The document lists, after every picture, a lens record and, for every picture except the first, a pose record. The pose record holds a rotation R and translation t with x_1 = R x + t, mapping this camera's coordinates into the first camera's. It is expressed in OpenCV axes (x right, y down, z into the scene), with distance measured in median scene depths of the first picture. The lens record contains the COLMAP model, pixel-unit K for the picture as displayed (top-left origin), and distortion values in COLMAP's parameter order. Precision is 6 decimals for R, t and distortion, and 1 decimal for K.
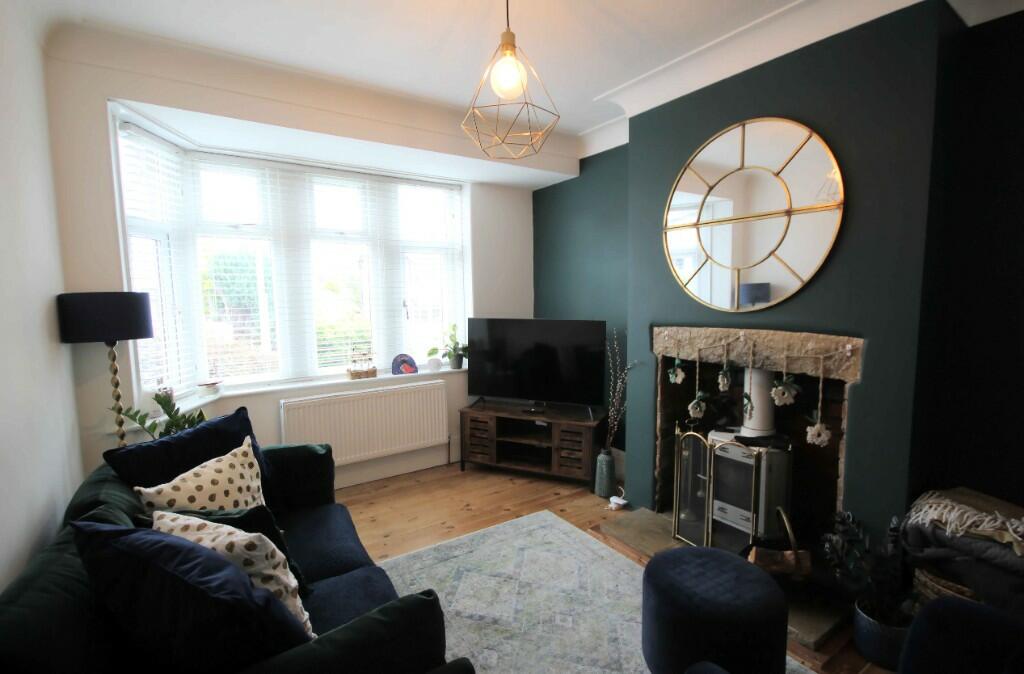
lens RADIAL K [[491.6, 0, 512.0], [0, 491.6, 337.0], [0, 0, 1]] dist [-0.000213, -0.000041]
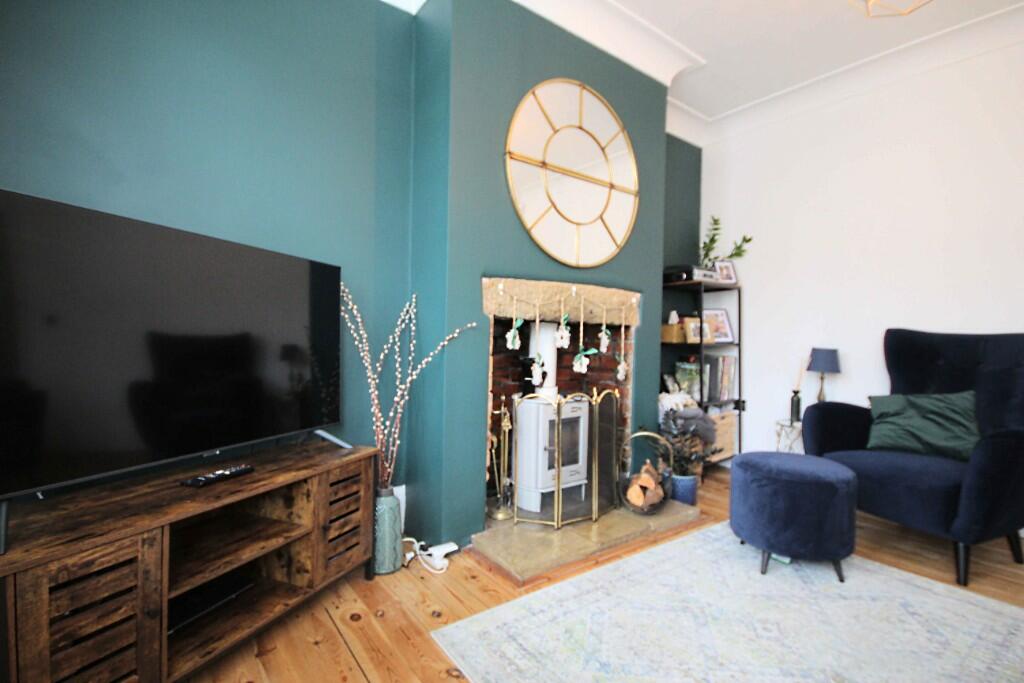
lens RADIAL K [[474.4, 0, 512.7], [0, 474.4, 344.7], [0, 0, 1]] dist [-0.000049, -0.000098]
pose [[-0.050859, -0.000528, 0.998706, -0.445188], [0.071151, 0.997457, 0.004150, 0.083985], [-0.996168, 0.071270, -0.050692, 1.038325]]
